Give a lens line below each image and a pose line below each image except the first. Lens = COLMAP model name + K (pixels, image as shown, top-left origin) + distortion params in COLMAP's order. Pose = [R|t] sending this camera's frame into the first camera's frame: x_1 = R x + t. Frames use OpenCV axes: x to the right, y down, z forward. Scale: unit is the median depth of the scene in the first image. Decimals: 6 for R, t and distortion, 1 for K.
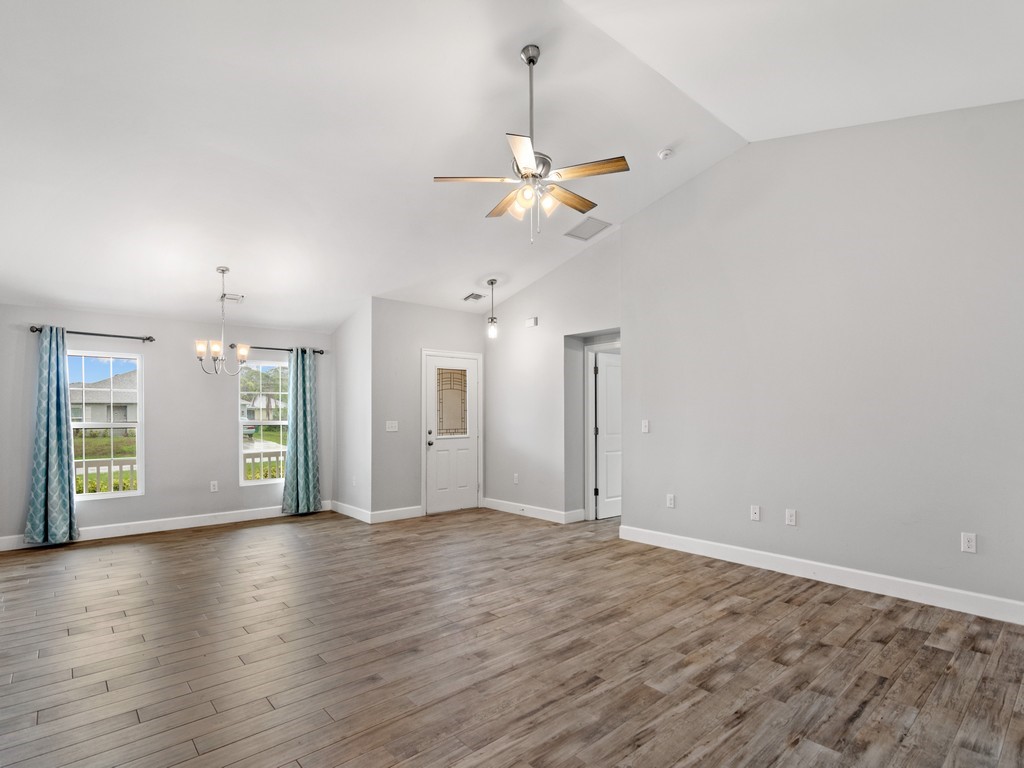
lens RADIAL K [[519.8, 0, 515.7], [0, 519.8, 413.5], [0, 0, 1]] dist [-0.000967, -0.000209]
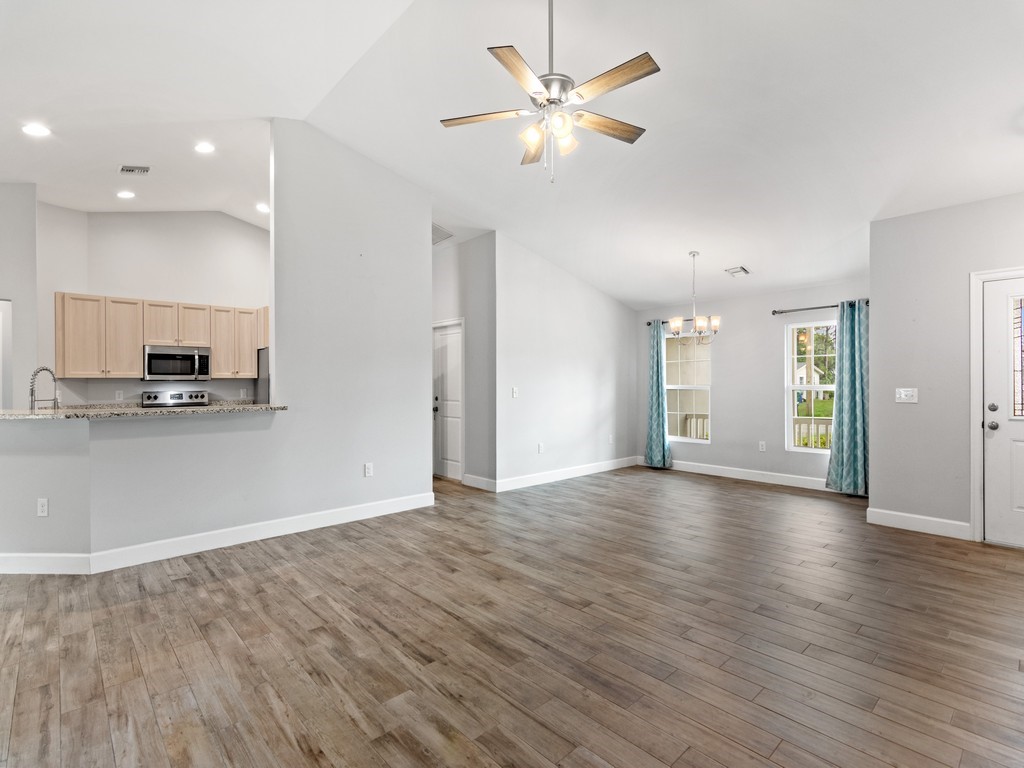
lens RADIAL K [[494.9, 0, 512.0], [0, 494.9, 384.0], [0, 0, 1]] dist [0.001666, 0.001032]
pose [[0.019266, 0.007616, -0.999785, 0.648399], [0.007875, 0.999939, 0.007769, -0.000786], [0.999783, -0.008023, 0.019205, 0.696729]]
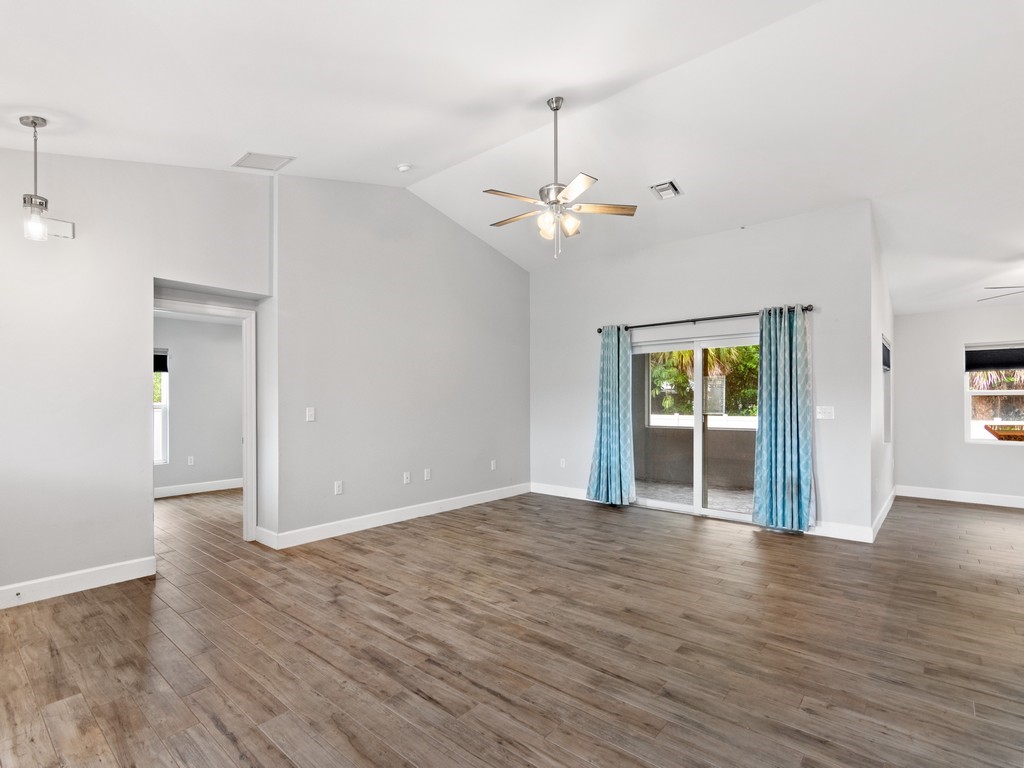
lens RADIAL K [[497.4, 0, 513.8], [0, 497.4, 402.0], [0, 0, 1]] dist [0.001123, 0.000432]
pose [[-0.141320, 0.001303, 0.989963, -0.841679], [0.002239, 0.999997, -0.000996, 0.005004], [-0.989961, 0.002076, -0.141323, 0.960067]]
